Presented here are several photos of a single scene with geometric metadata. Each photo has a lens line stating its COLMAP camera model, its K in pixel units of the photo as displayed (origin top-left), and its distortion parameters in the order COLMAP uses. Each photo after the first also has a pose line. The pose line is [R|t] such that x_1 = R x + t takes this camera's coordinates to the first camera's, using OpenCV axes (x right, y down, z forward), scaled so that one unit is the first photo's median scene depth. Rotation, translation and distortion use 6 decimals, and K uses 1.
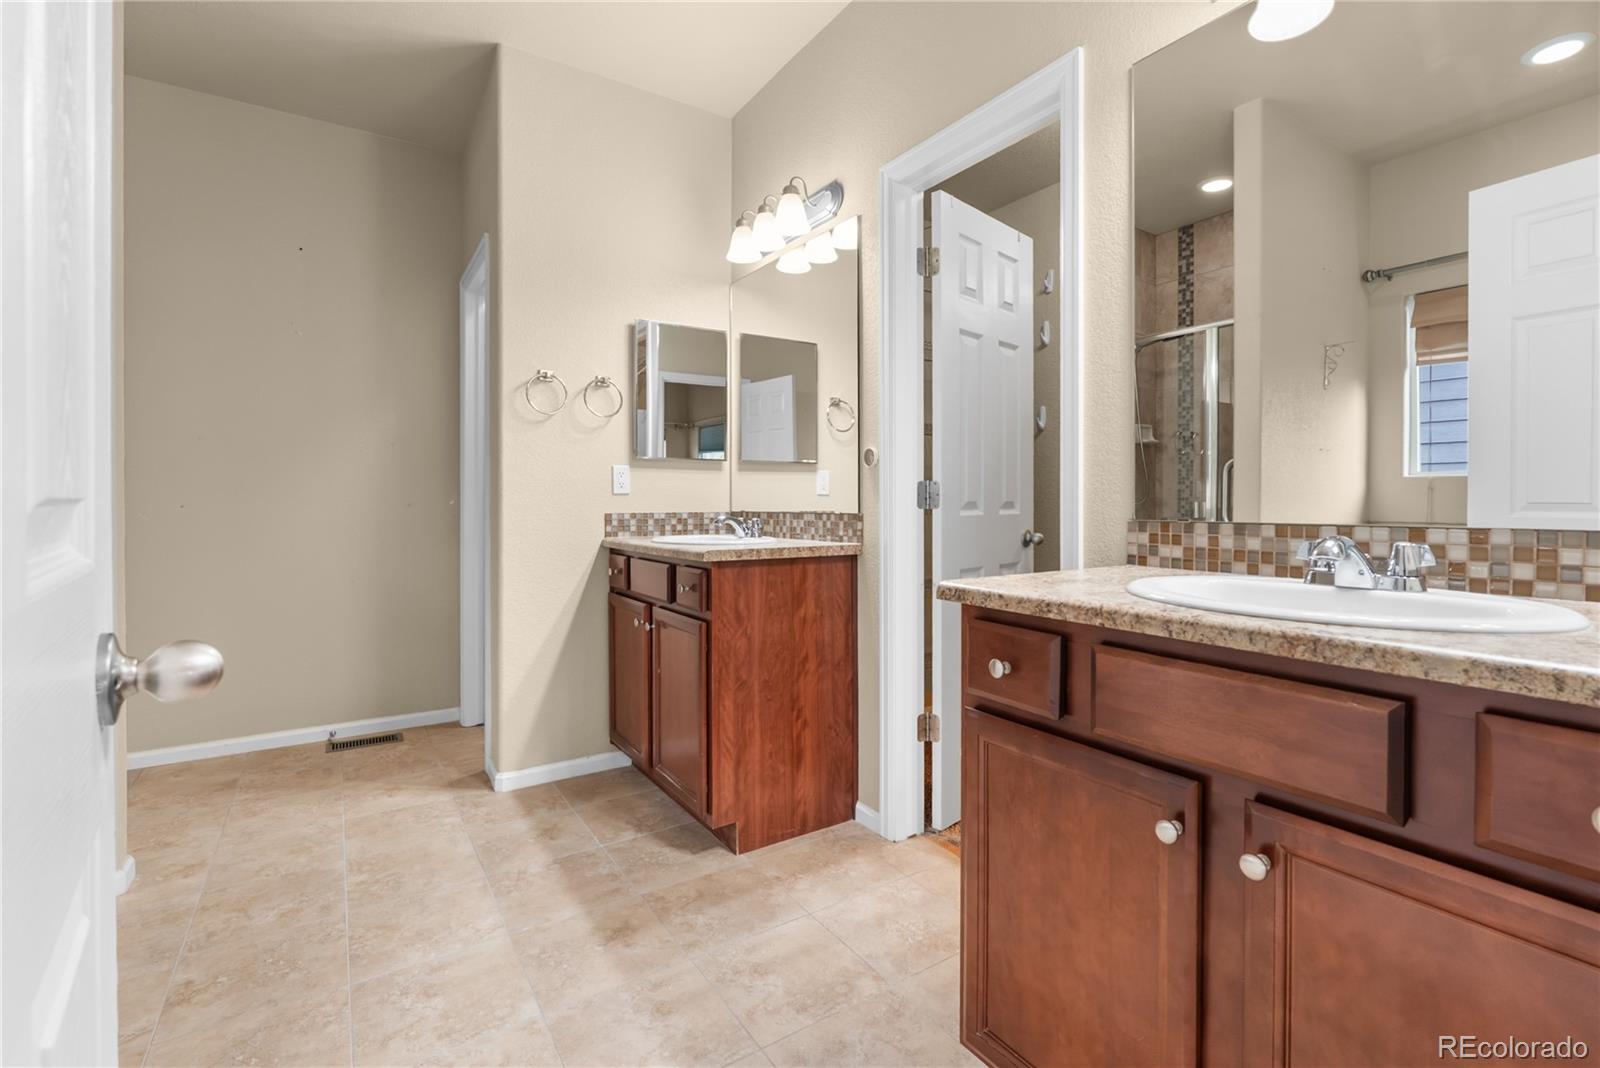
lens RADIAL K [[707.0, 0, 827.3], [0, 707.0, 505.5], [0, 0, 1]] dist [-0.009861, -0.000494]
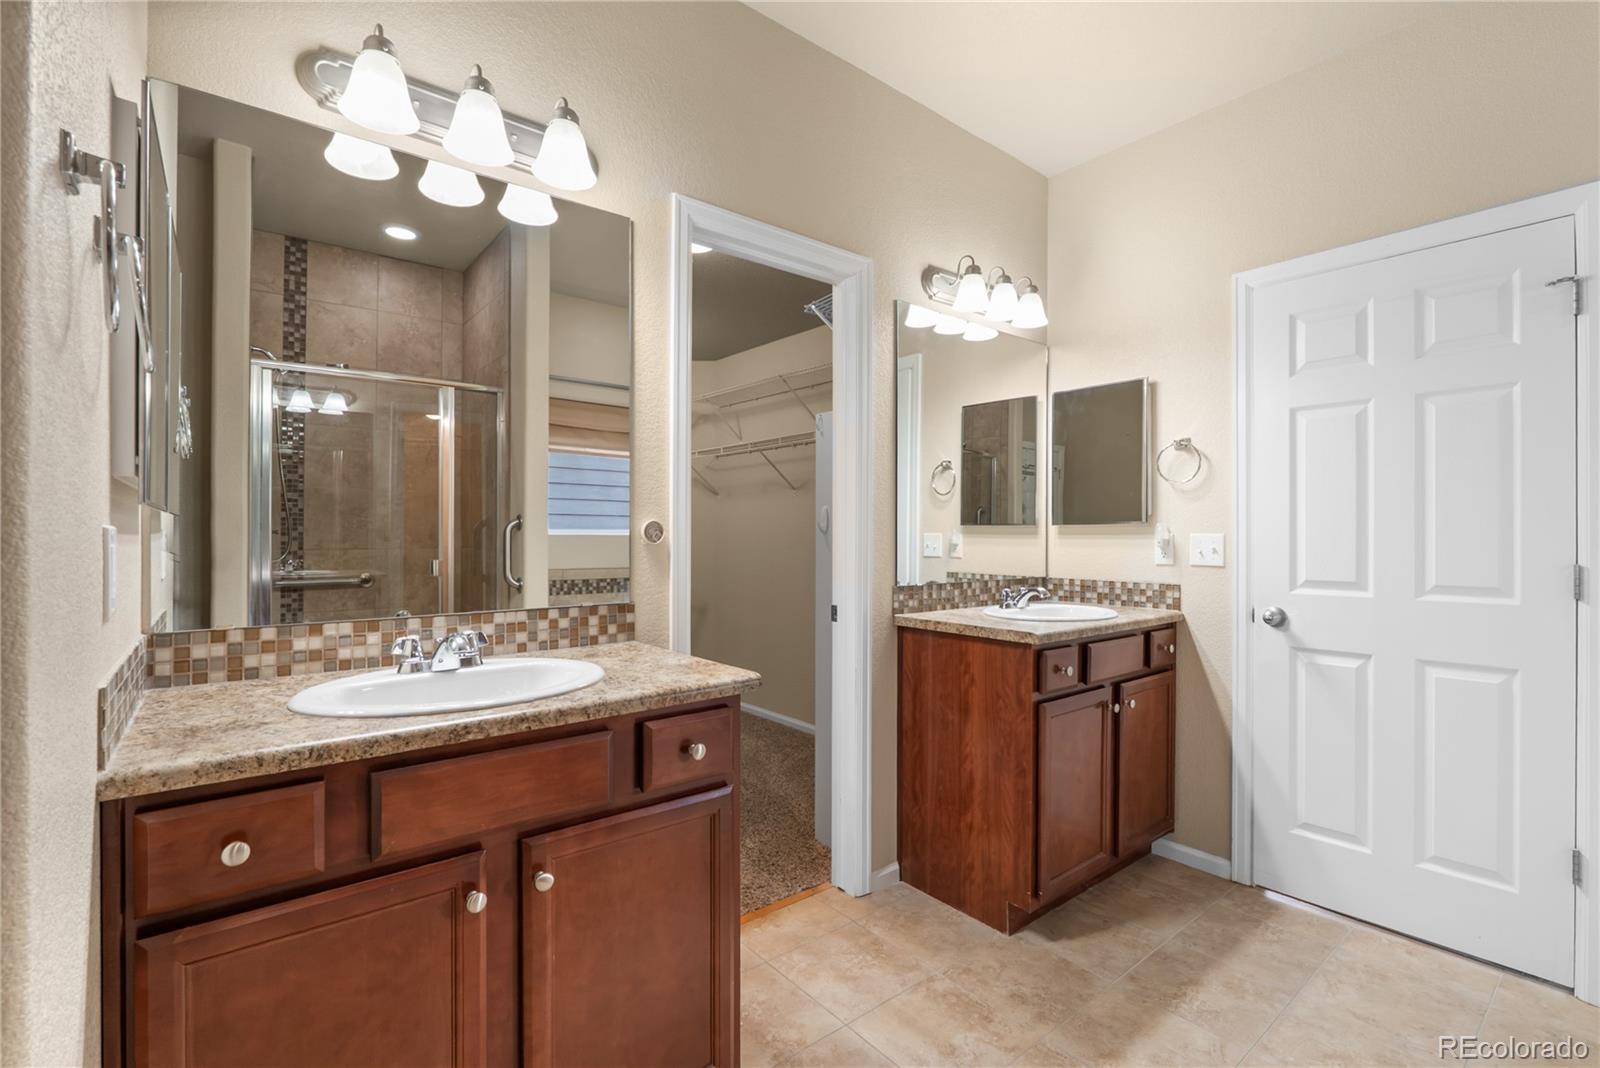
lens RADIAL K [[707.0, 0, 799.3], [0, 707.0, 535.7], [0, 0, 1]] dist [-0.009861, -0.000494]
pose [[-0.068224, -0.000530, 0.997670, -0.668880], [0.002722, 0.999996, 0.000718, -0.055935], [-0.997666, 0.002765, -0.068222, 0.779448]]
